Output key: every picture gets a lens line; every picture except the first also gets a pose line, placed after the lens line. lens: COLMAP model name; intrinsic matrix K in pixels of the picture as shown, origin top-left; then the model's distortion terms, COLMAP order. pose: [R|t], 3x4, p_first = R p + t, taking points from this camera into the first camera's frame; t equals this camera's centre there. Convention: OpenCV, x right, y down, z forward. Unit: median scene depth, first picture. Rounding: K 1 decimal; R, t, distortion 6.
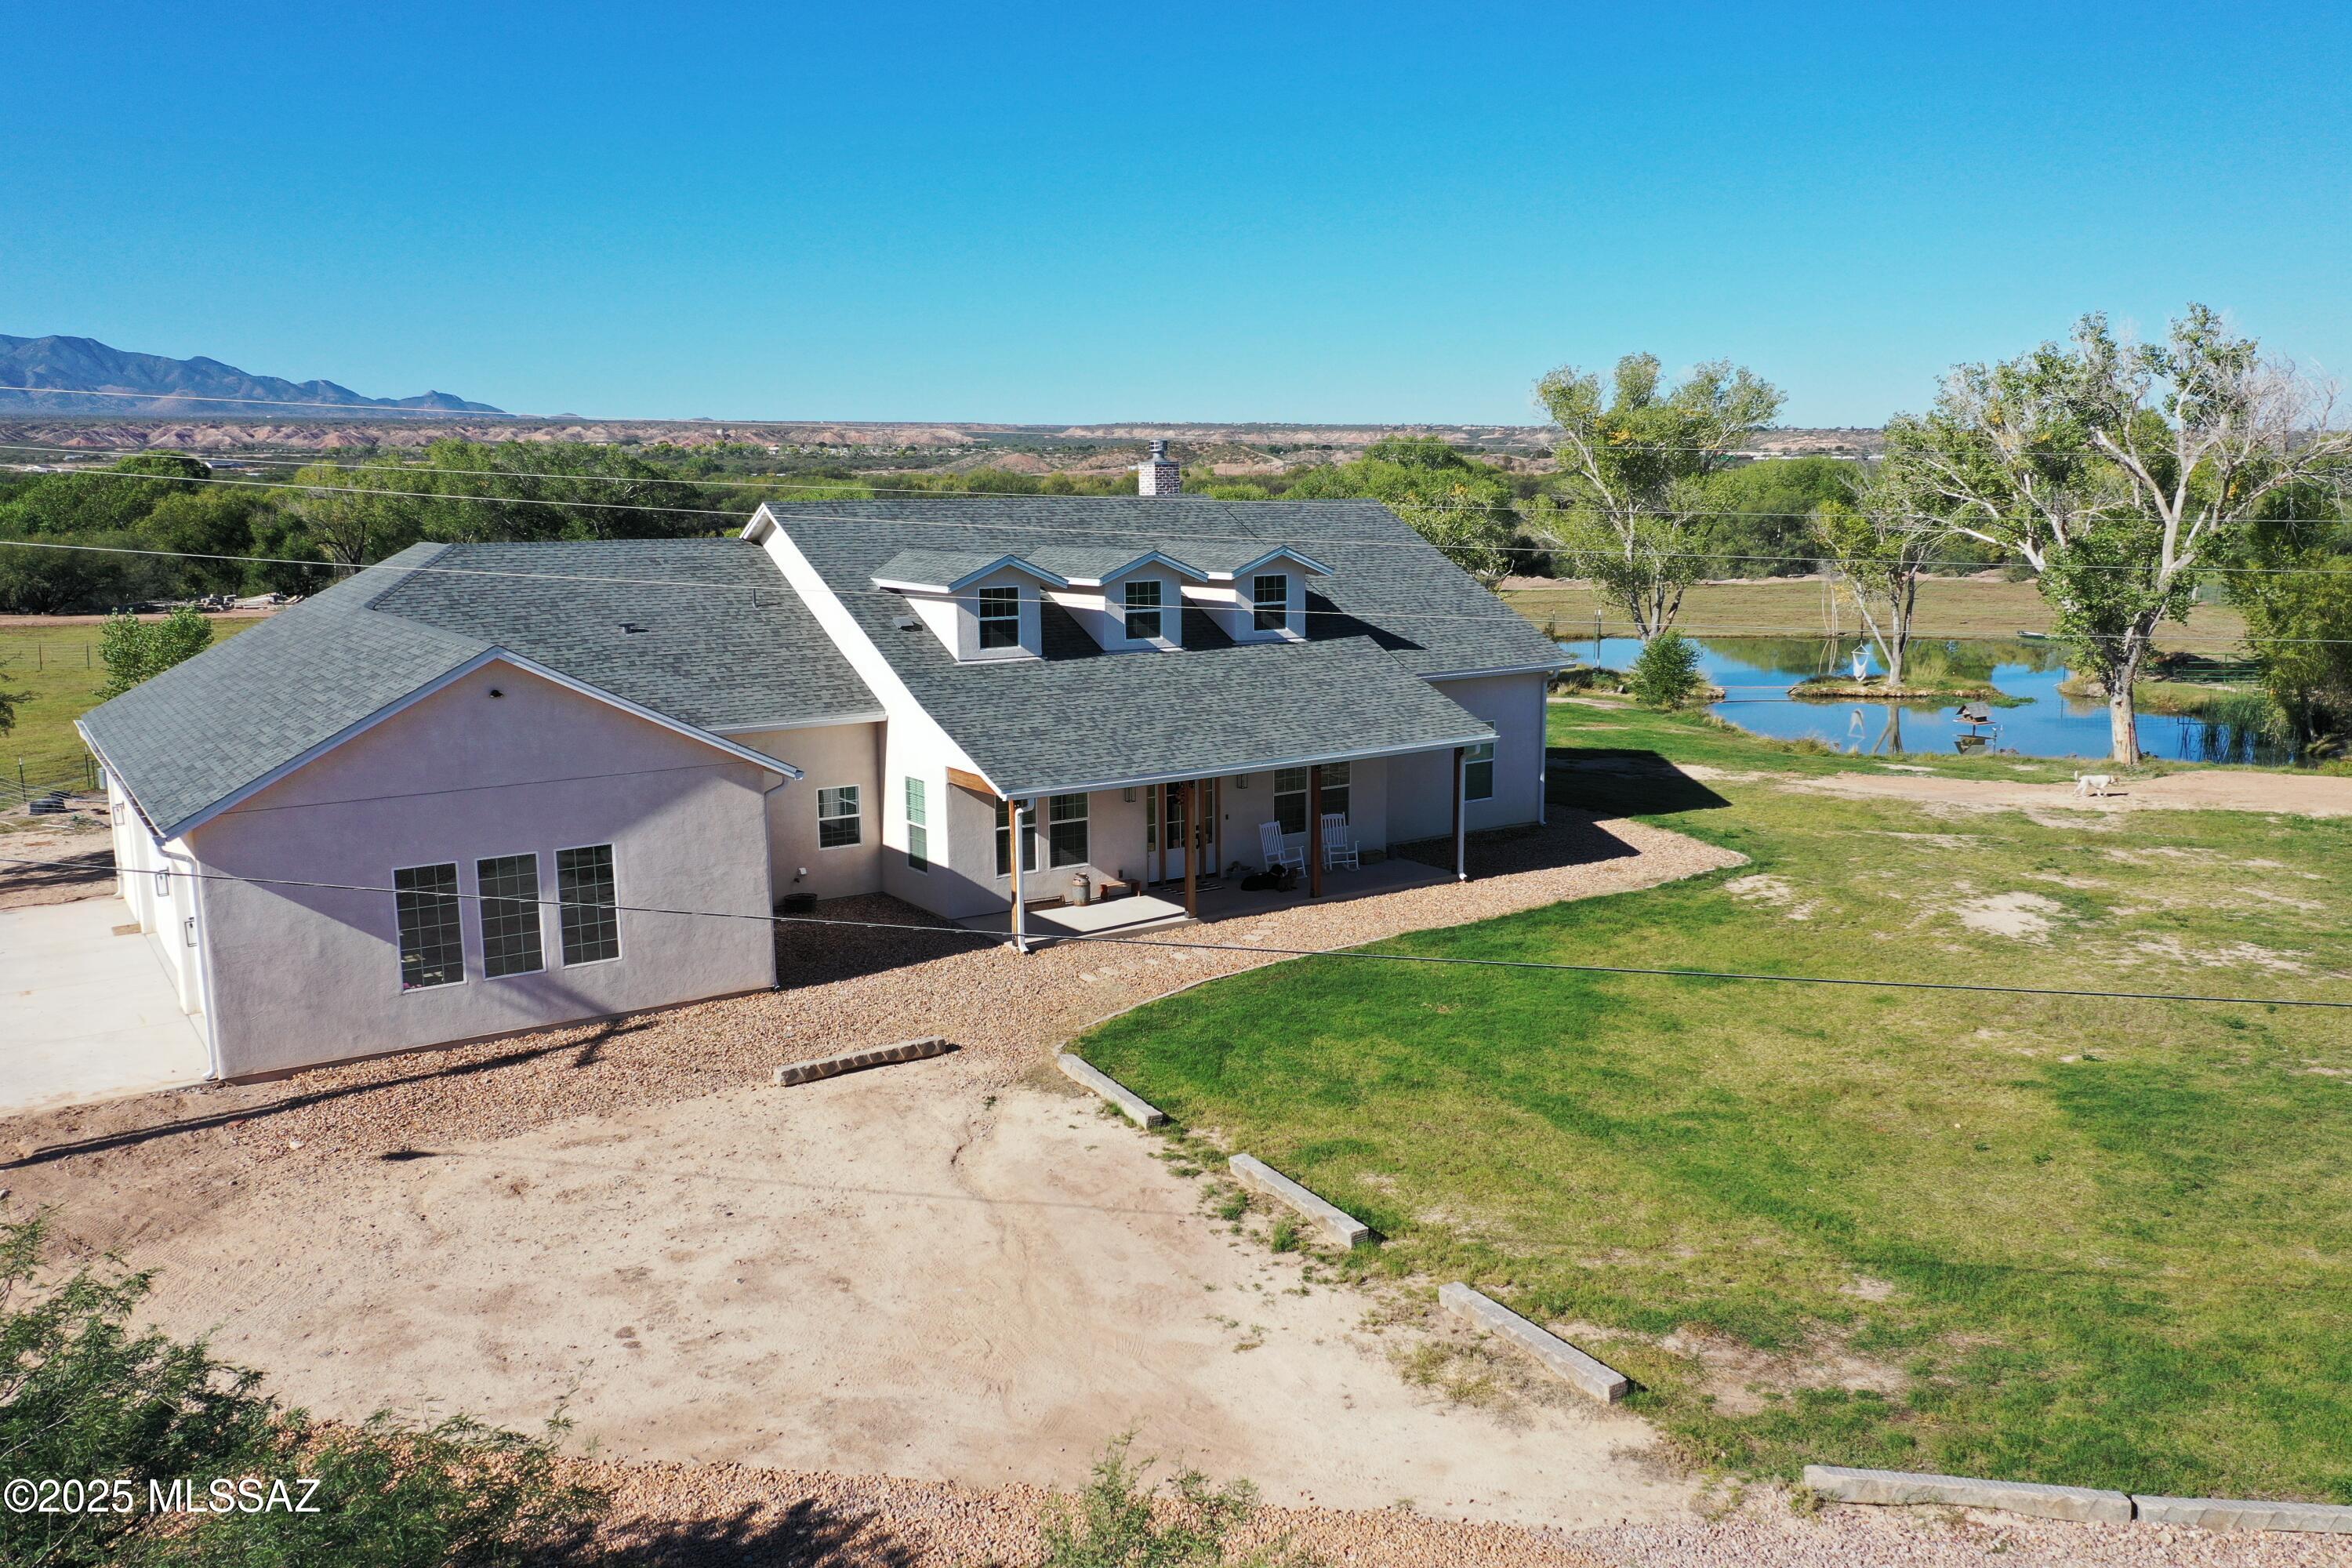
lens RADIAL K [[1867.0, 0, 1176.0], [0, 1867.0, 784.0], [0, 0, 1]] dist [0.006752, 0.021657]
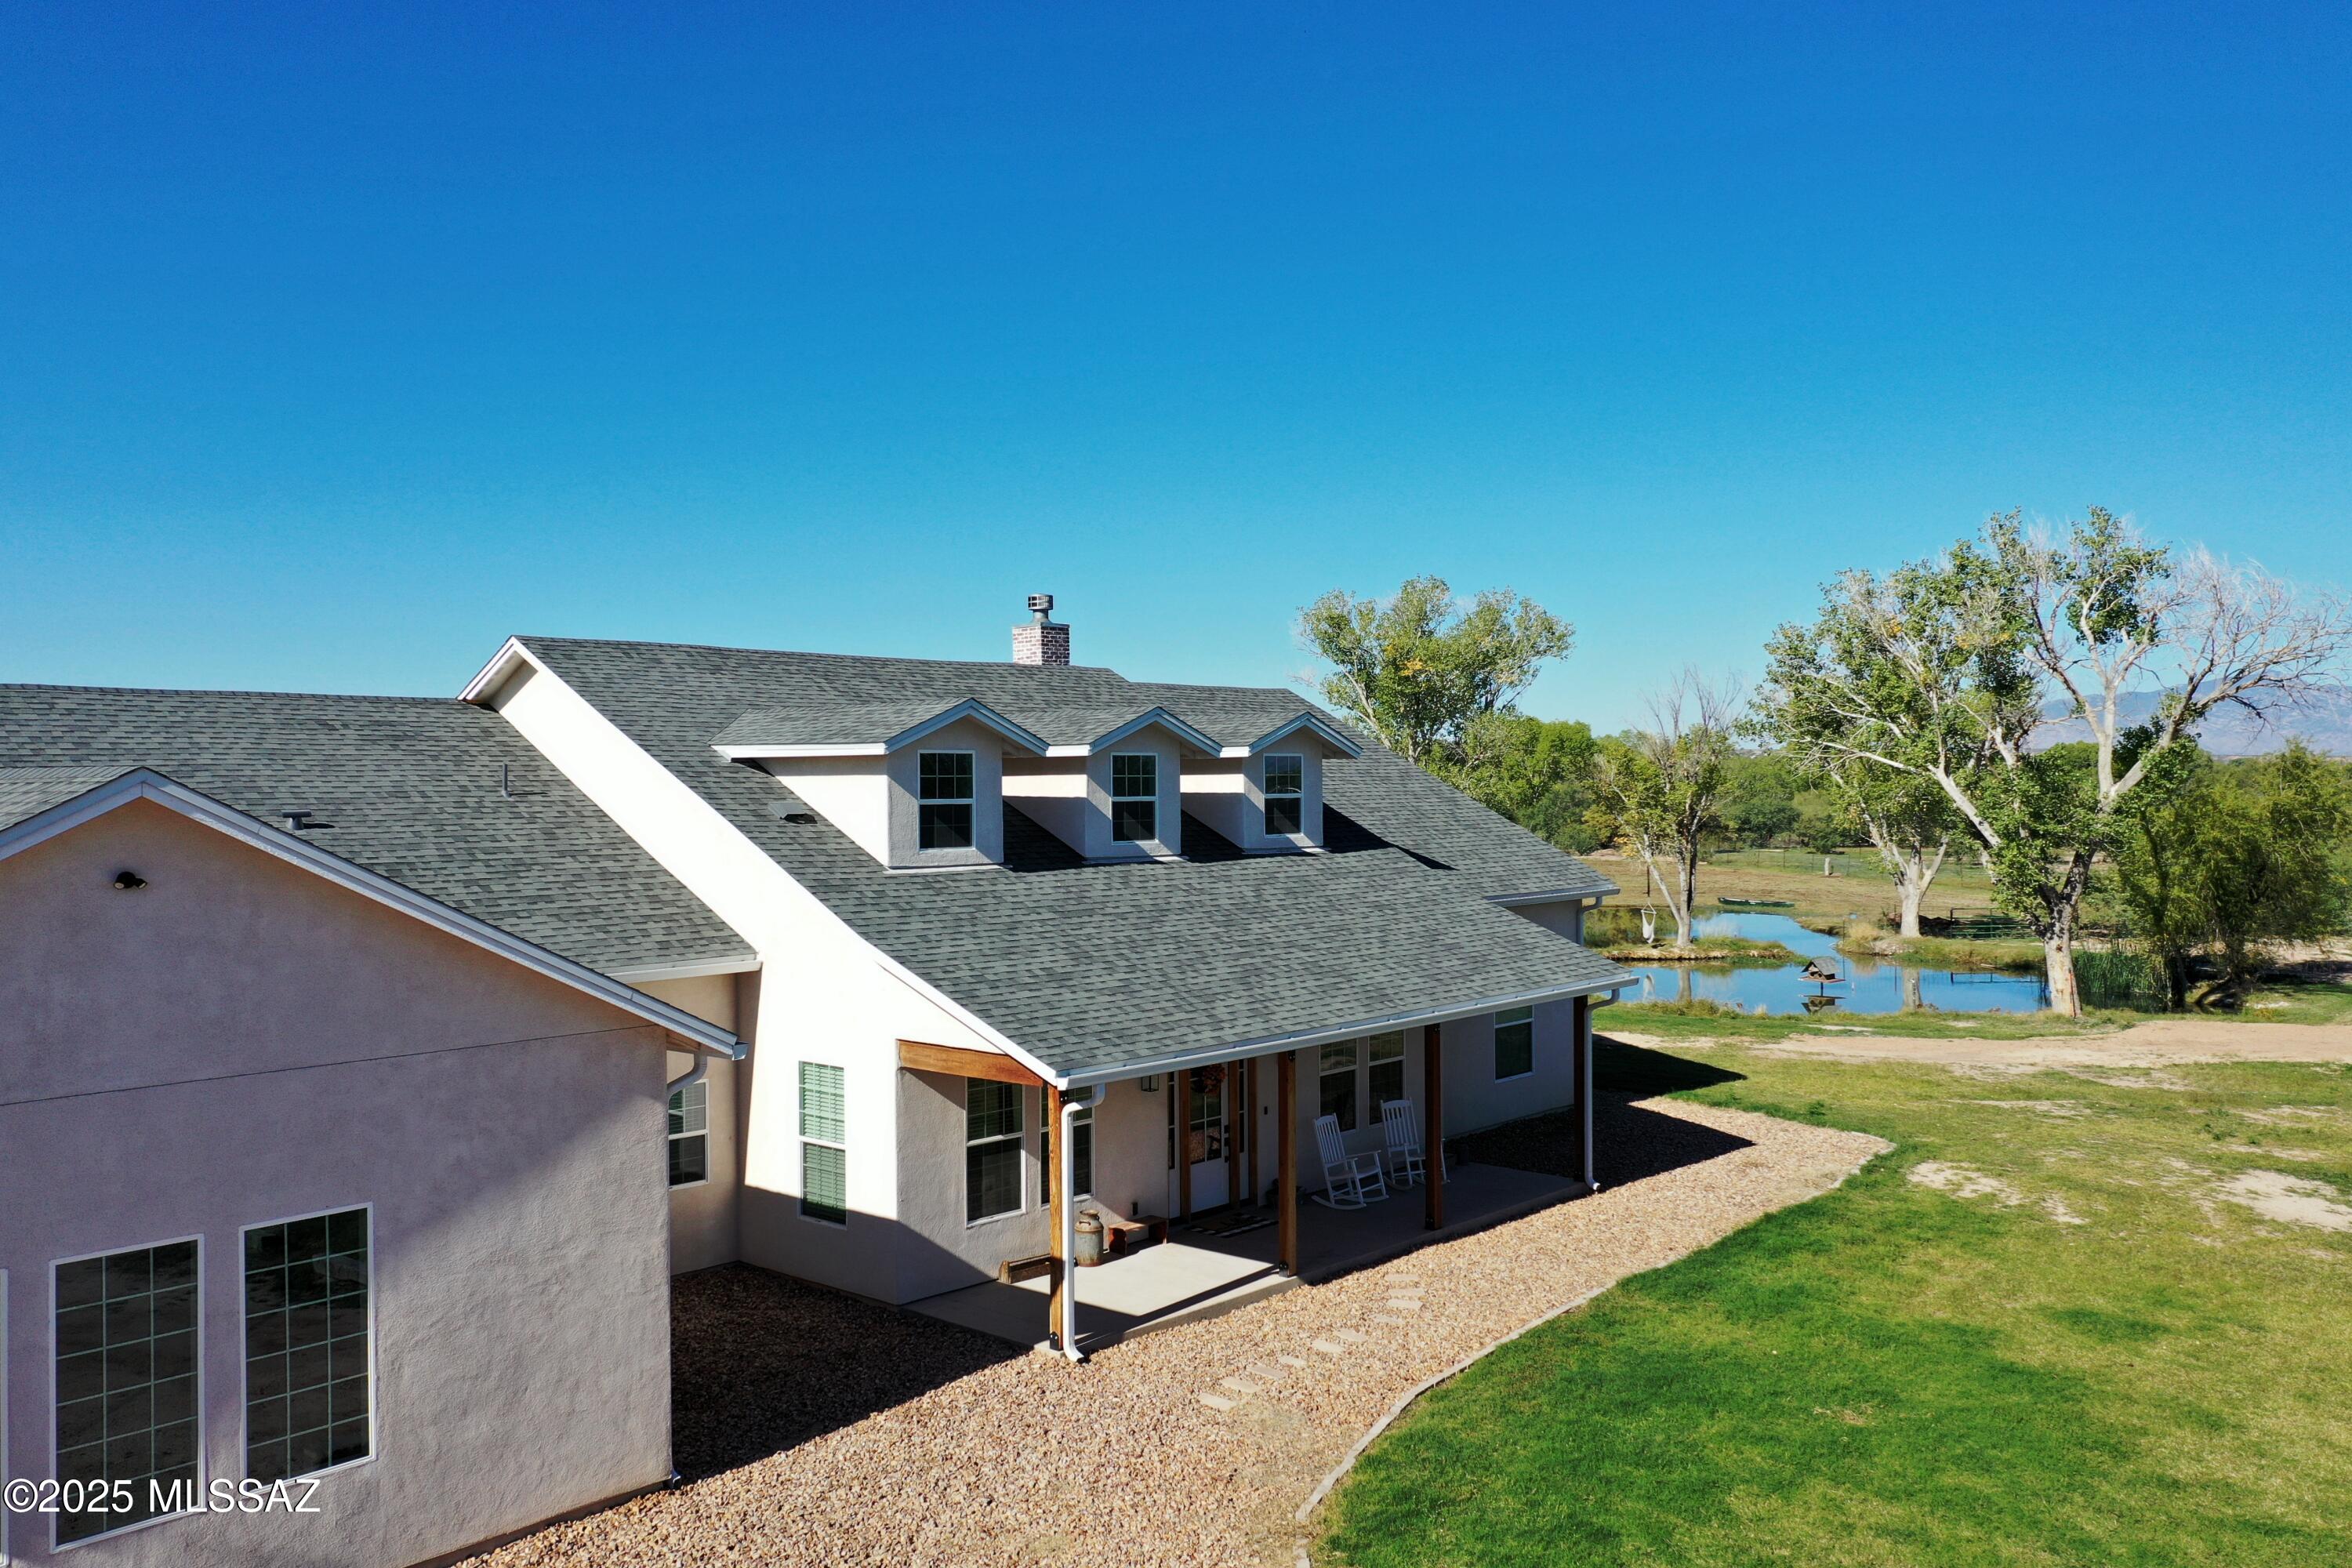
lens RADIAL K [[1868.1, 0, 1176.0], [0, 1868.1, 784.0], [0, 0, 1]] dist [0.013162, 0.009372]
pose [[0.968582, 0.001735, 0.248688, -0.176207], [0.038874, 0.986627, -0.158288, 0.007565], [-0.245637, 0.162982, 0.955562, 0.382163]]
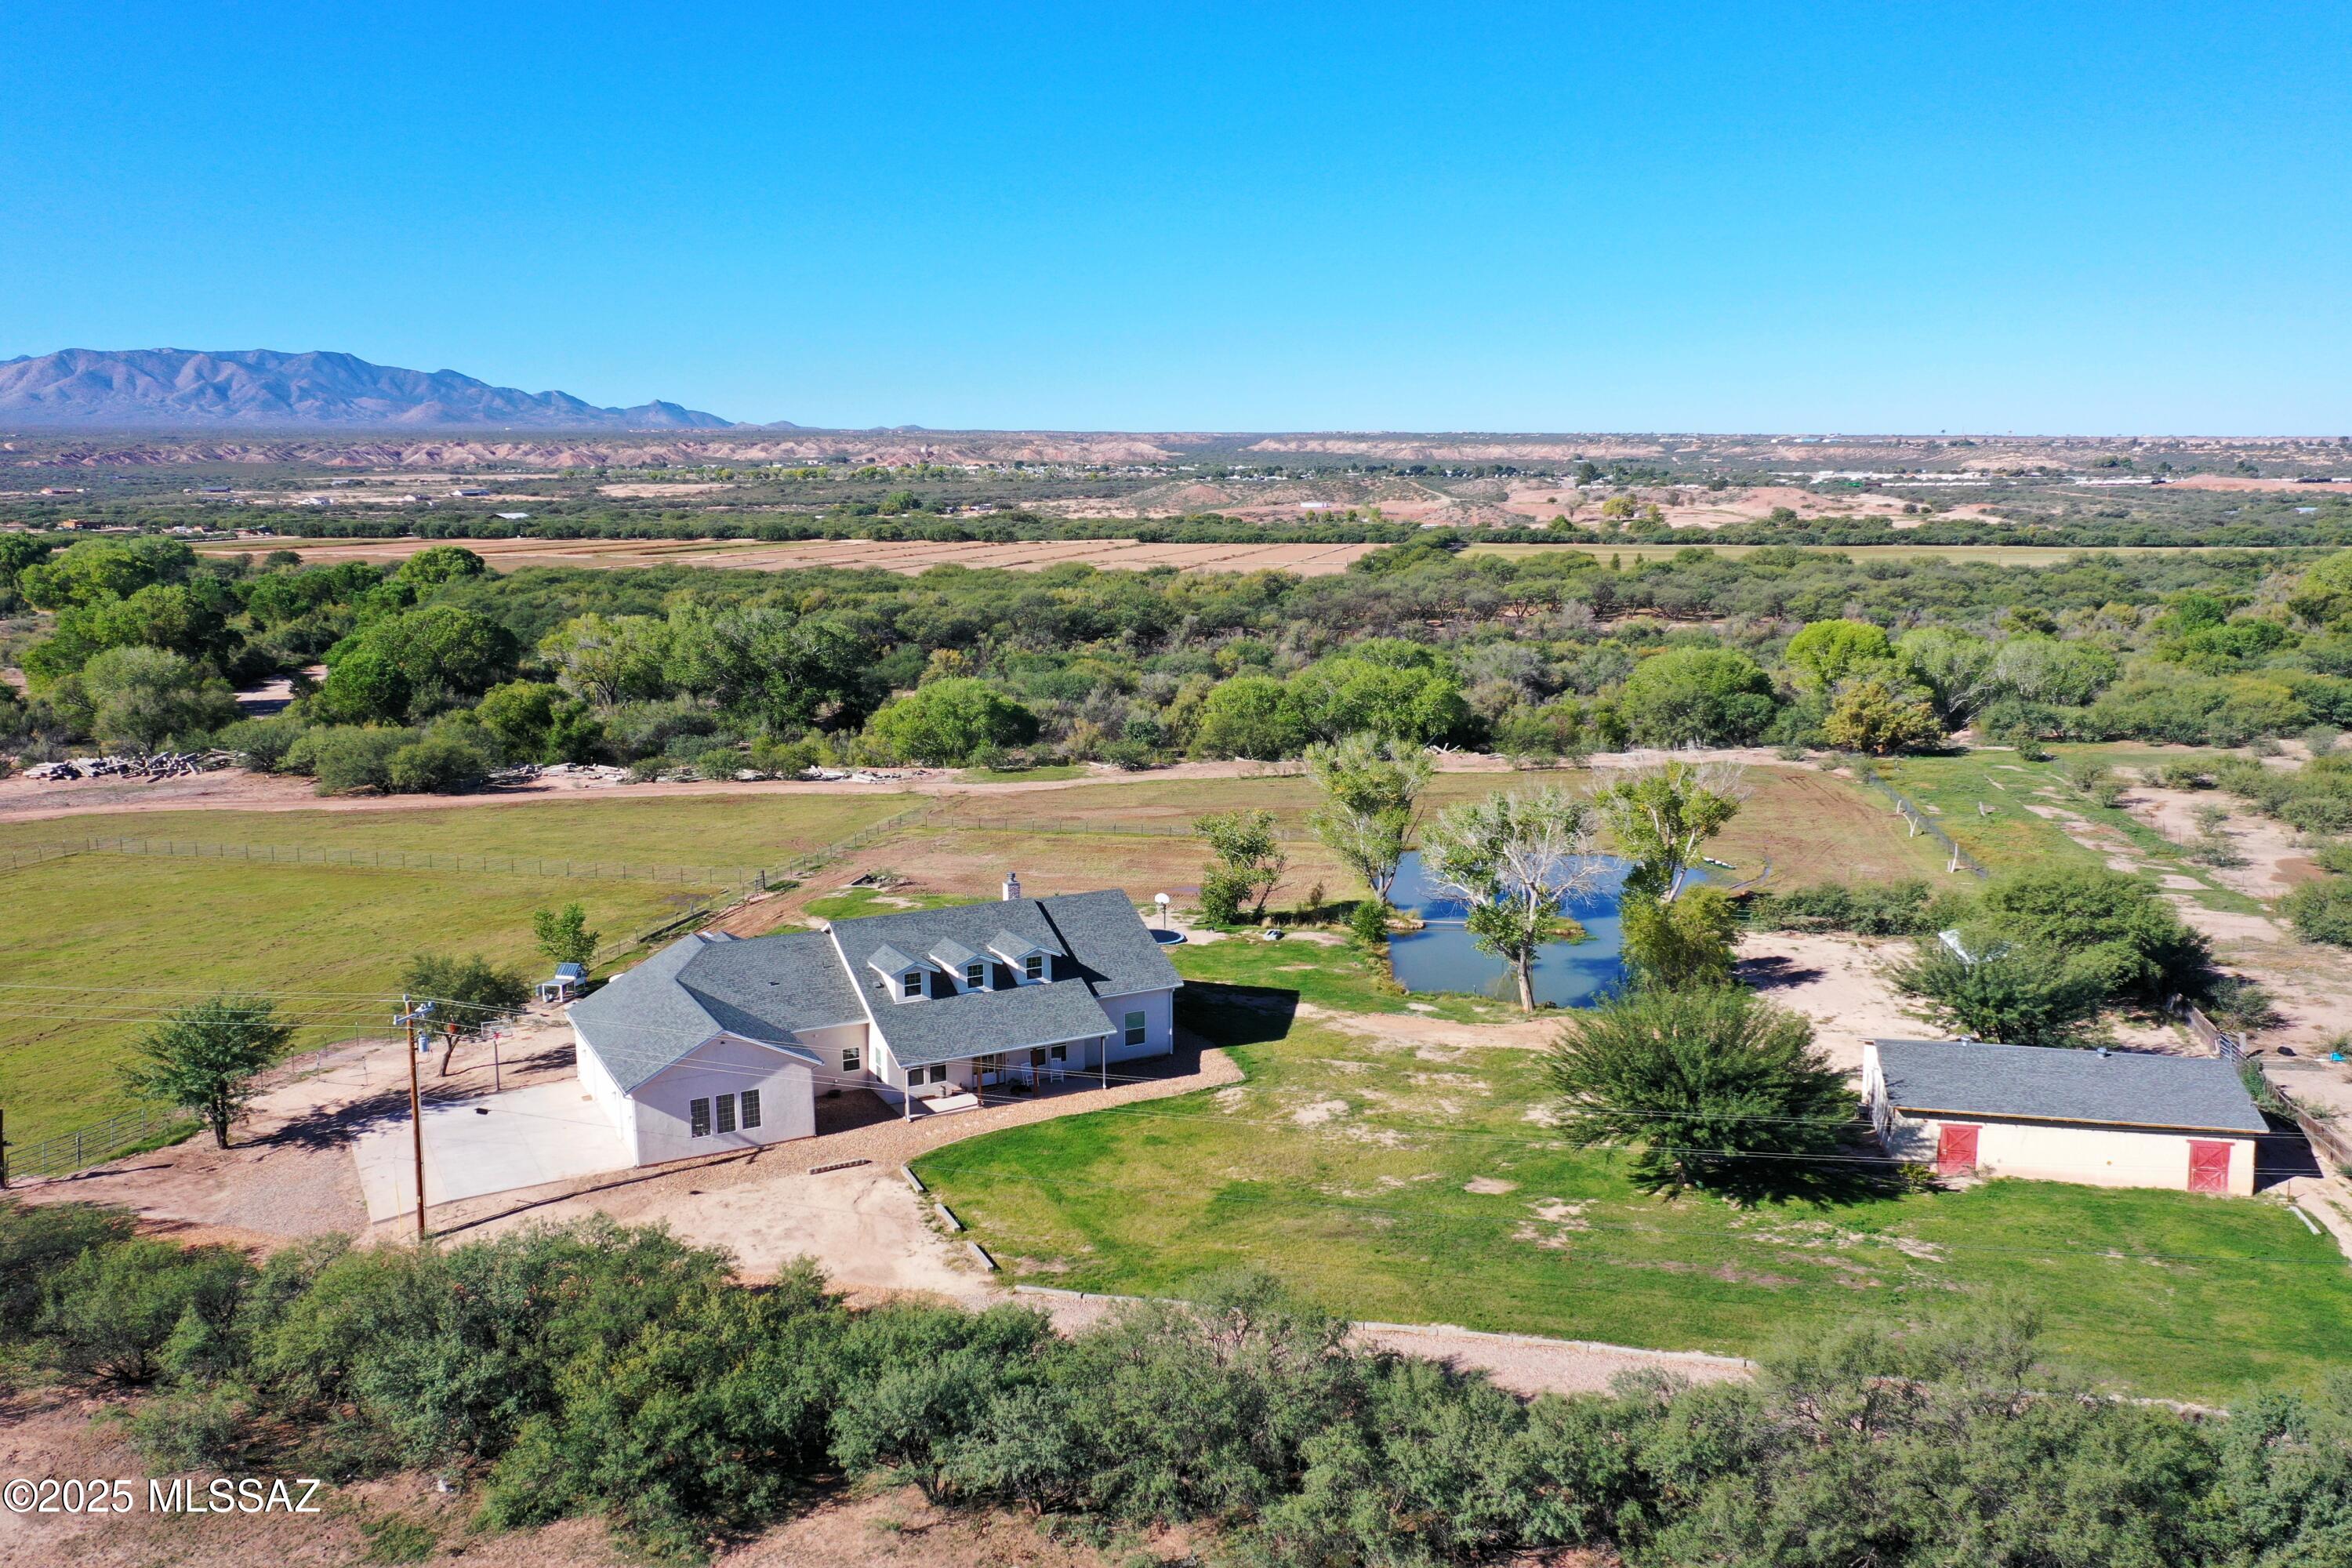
lens RADIAL K [[1868.1, 0, 1176.0], [0, 1868.1, 784.0], [0, 0, 1]] dist [0.013162, 0.009372]
pose [[0.994442, 0.017285, -0.103856, 0.525490], [-0.017403, 0.999849, -0.000232, -0.369814], [0.103836, 0.002038, 0.994592, -1.510800]]
